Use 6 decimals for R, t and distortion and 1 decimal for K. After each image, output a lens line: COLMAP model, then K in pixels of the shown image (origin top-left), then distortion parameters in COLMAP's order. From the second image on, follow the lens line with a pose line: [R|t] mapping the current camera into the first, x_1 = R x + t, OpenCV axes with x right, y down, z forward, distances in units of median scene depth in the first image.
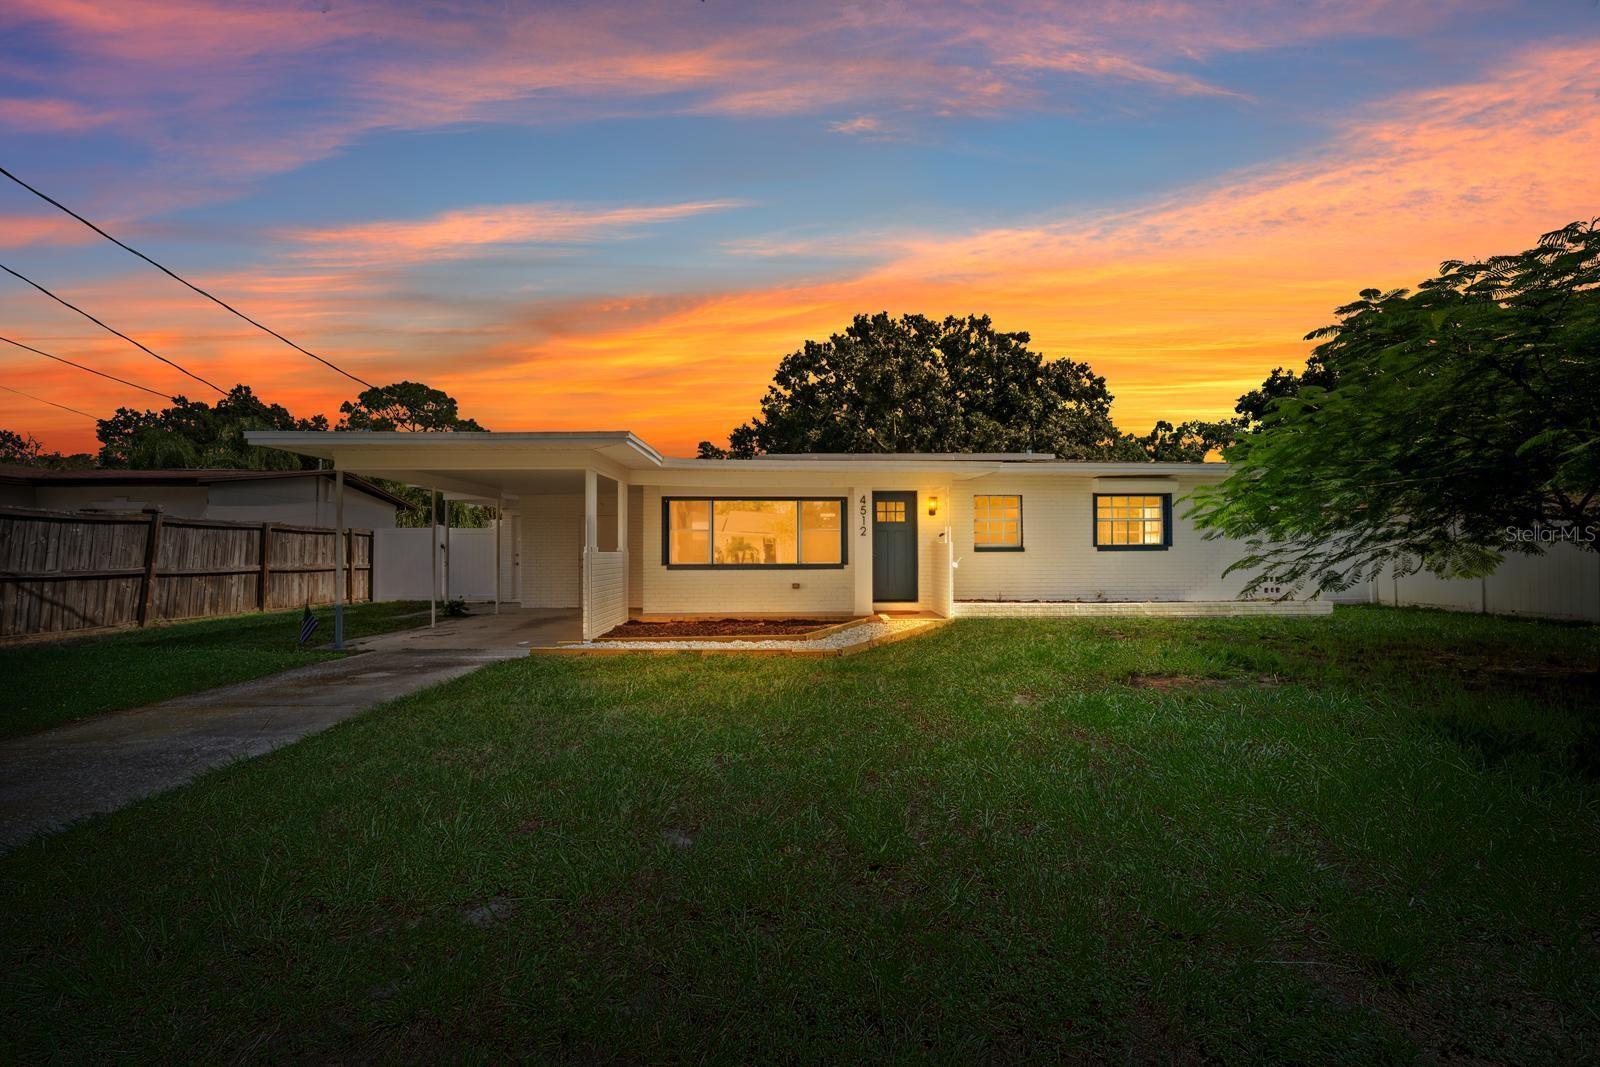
lens RADIAL K [[666.4, 0, 805.7], [0, 666.4, 539.4], [0, 0, 1]] dist [-0.013487, 0.000296]
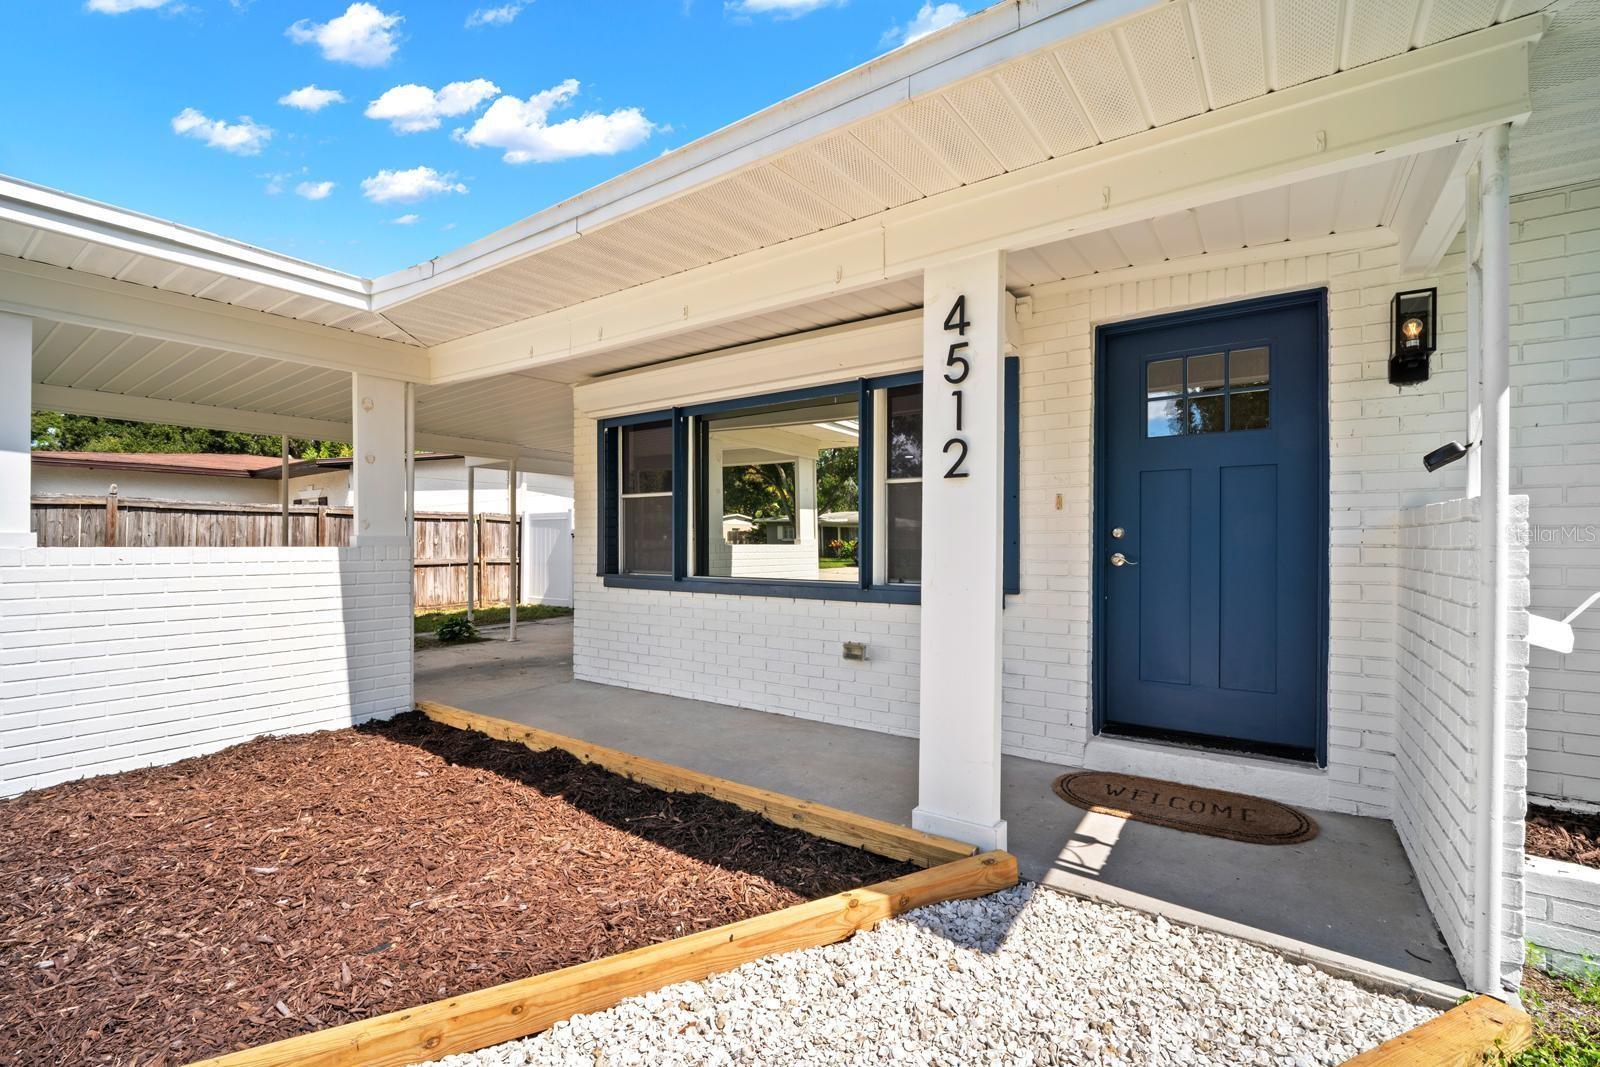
lens RADIAL K [[686.8, 0, 806.4], [0, 686.8, 564.0], [0, 0, 1]] dist [-0.015975, -0.000091]
pose [[0.812221, 0.022747, -0.582906, 0.132203], [0.005620, 0.998888, 0.046811, 0.009026], [0.583323, -0.041297, 0.811190, 0.582296]]
